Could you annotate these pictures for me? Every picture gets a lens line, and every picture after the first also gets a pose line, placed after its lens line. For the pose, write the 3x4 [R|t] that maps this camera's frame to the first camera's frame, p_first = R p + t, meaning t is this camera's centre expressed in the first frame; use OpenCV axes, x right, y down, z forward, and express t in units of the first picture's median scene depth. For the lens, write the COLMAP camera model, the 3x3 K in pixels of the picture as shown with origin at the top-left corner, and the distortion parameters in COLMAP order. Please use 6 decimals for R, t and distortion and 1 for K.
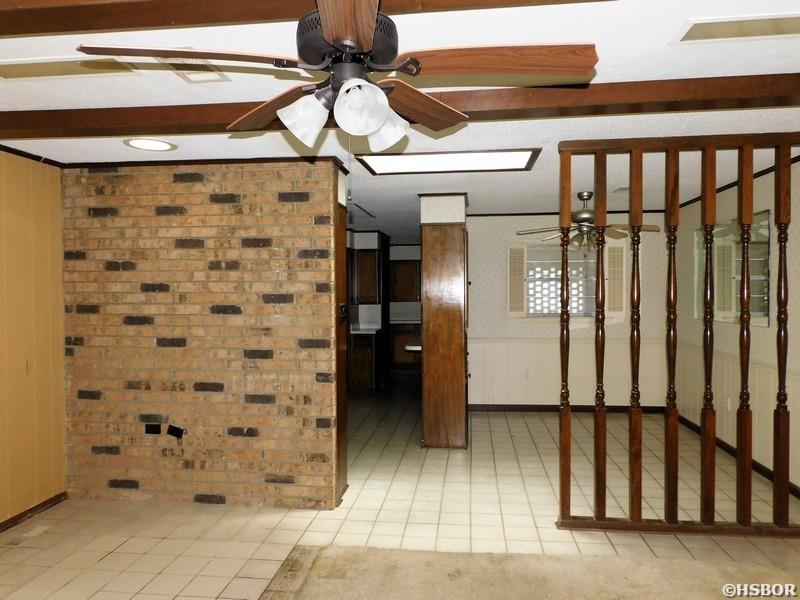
lens RADIAL K [[577.0, 0, 403.1], [0, 577.0, 301.2], [0, 0, 1]] dist [-0.003426, 0.002097]
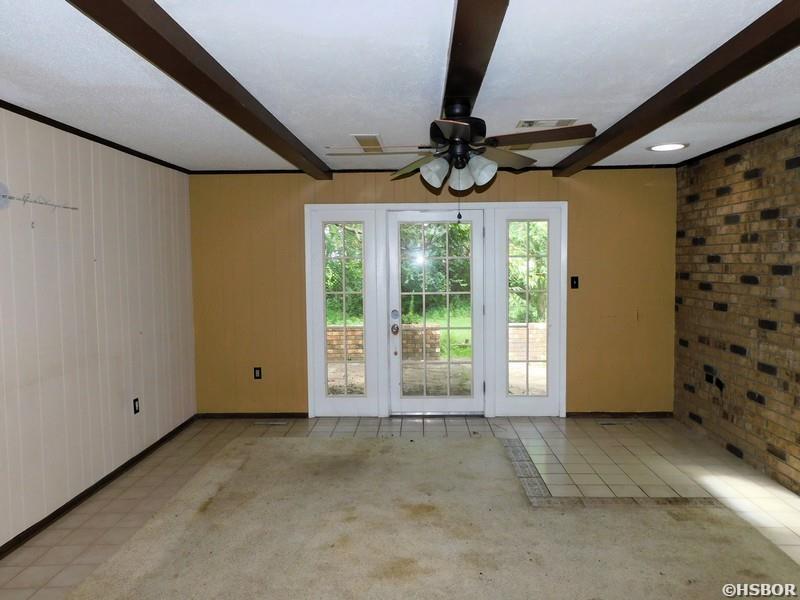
lens RADIAL K [[577.0, 0, 401.9], [0, 577.0, 298.8], [0, 0, 1]] dist [-0.003426, 0.002097]
pose [[0.090062, 0.064060, -0.993874, 0.692954], [-0.005478, 0.997946, 0.063826, -0.014598], [0.995921, -0.000304, 0.090228, 0.267939]]
